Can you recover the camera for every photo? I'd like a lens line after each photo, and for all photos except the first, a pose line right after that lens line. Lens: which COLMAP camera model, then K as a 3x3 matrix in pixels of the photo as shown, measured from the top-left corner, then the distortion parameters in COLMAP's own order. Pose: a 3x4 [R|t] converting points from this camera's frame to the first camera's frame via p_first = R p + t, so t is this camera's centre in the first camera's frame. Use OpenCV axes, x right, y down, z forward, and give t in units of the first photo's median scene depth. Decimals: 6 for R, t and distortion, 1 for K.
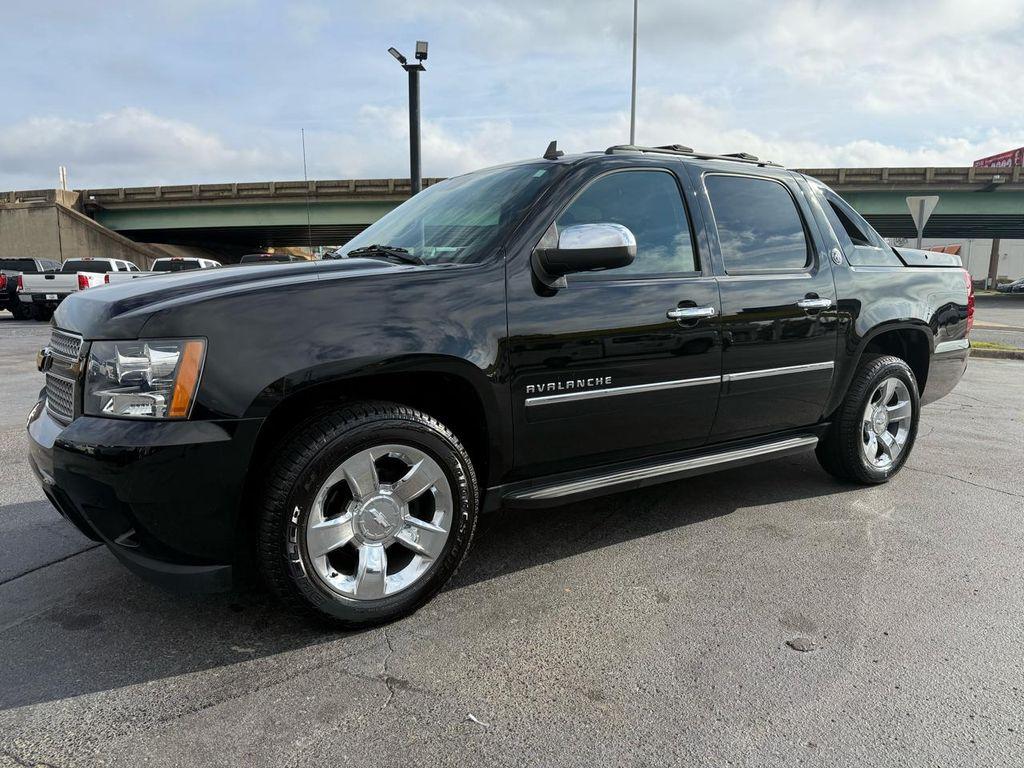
lens RADIAL K [[751.1, 0, 509.6], [0, 751.1, 381.4], [0, 0, 1]] dist [0.042345, -0.062983]
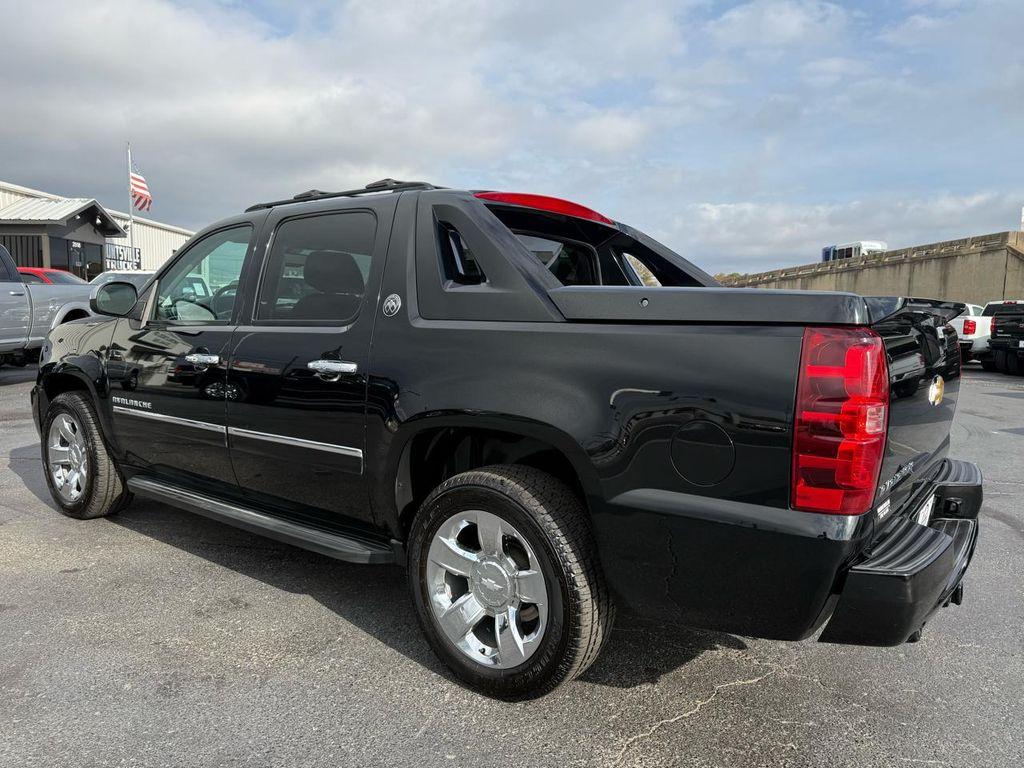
lens RADIAL K [[751.1, 0, 518.7], [0, 751.1, 390.1], [0, 0, 1]] dist [0.042345, -0.062983]
pose [[0.303345, 0.102492, -0.947353, 1.328403], [-0.144524, 0.987646, 0.060574, -0.170063], [0.941857, 0.118540, 0.314410, 1.053847]]
